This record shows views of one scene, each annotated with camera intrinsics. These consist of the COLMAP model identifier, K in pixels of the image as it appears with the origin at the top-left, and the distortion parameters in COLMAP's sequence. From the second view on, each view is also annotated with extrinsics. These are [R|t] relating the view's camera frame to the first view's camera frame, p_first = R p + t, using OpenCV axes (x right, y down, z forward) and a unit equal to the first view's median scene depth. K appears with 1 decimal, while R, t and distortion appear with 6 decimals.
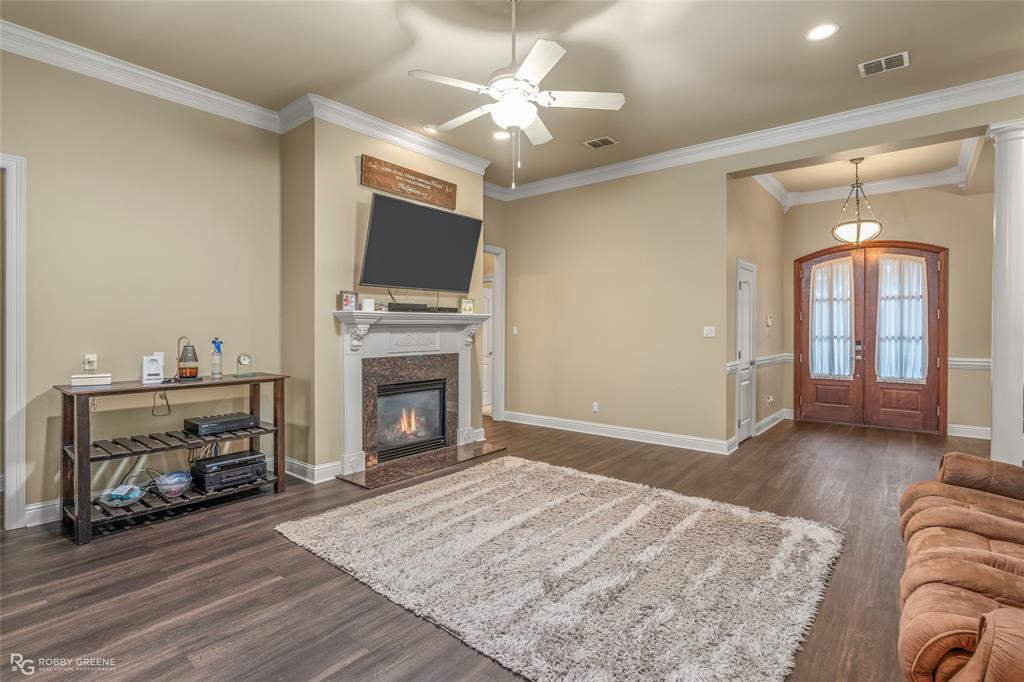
lens RADIAL K [[498.6, 0, 514.2], [0, 498.6, 331.0], [0, 0, 1]] dist [-0.002416, -0.000388]
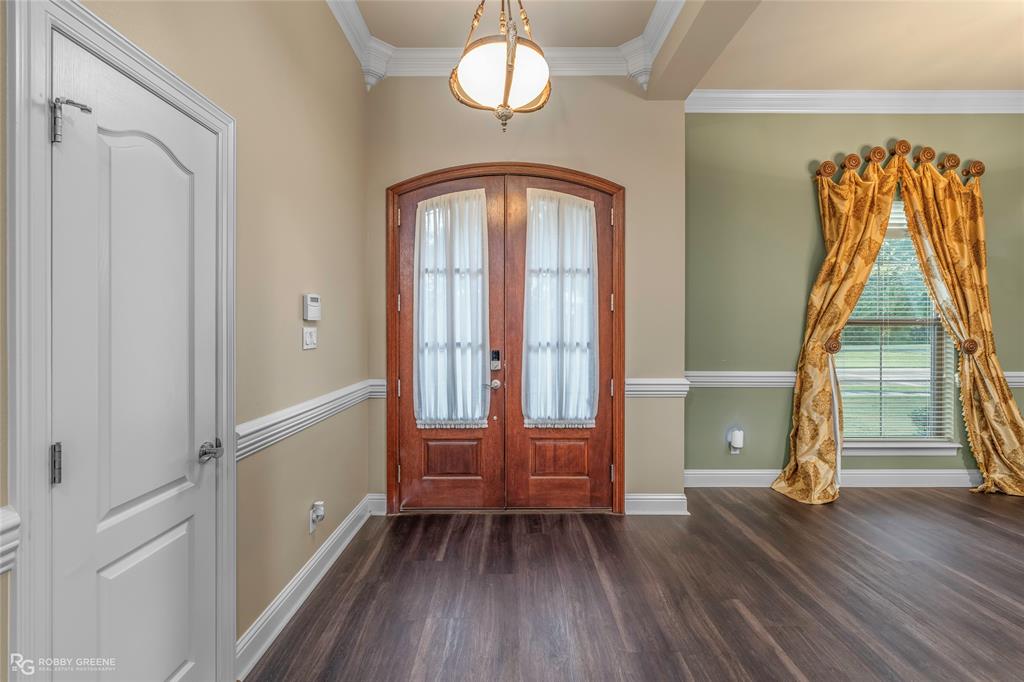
lens RADIAL K [[476.7, 0, 509.8], [0, 476.7, 328.6], [0, 0, 1]] dist [-0.003411, -0.000073]
pose [[0.774450, -0.001022, 0.632634, 0.392320], [0.005087, 0.999976, -0.004611, -0.002237], [-0.632615, 0.006789, 0.774437, 0.612348]]
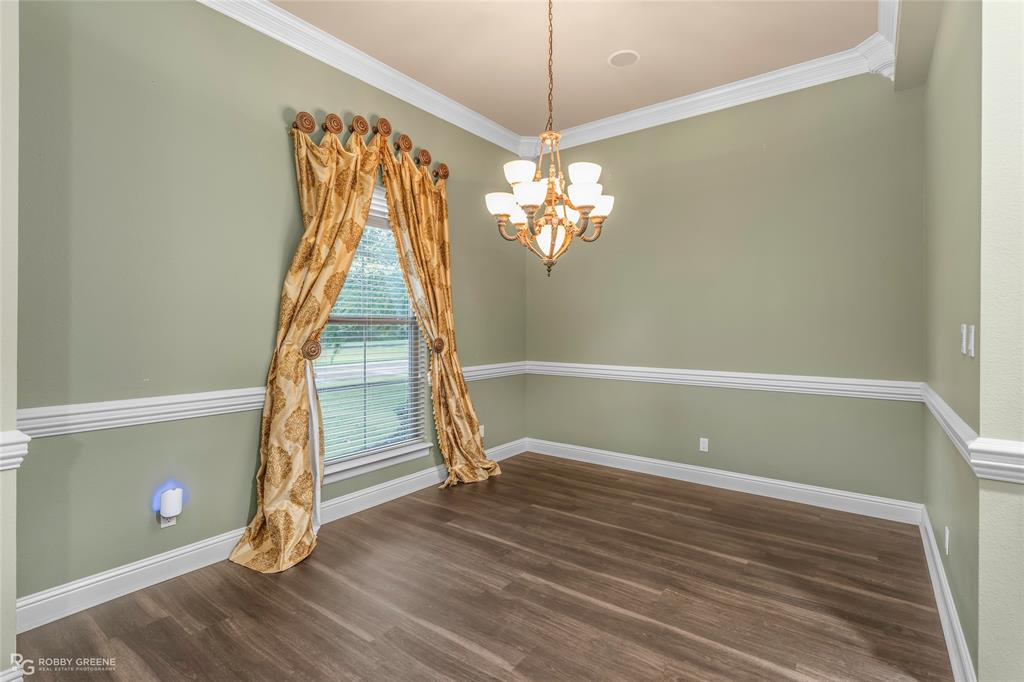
lens RADIAL K [[476.7, 0, 509.8], [0, 476.7, 328.6], [0, 0, 1]] dist [-0.003411, -0.000073]
pose [[-0.036709, -0.004460, 0.999316, 0.602513], [0.007823, 0.999958, 0.004750, -0.002801], [-0.999295, 0.007992, -0.036672, 0.639810]]
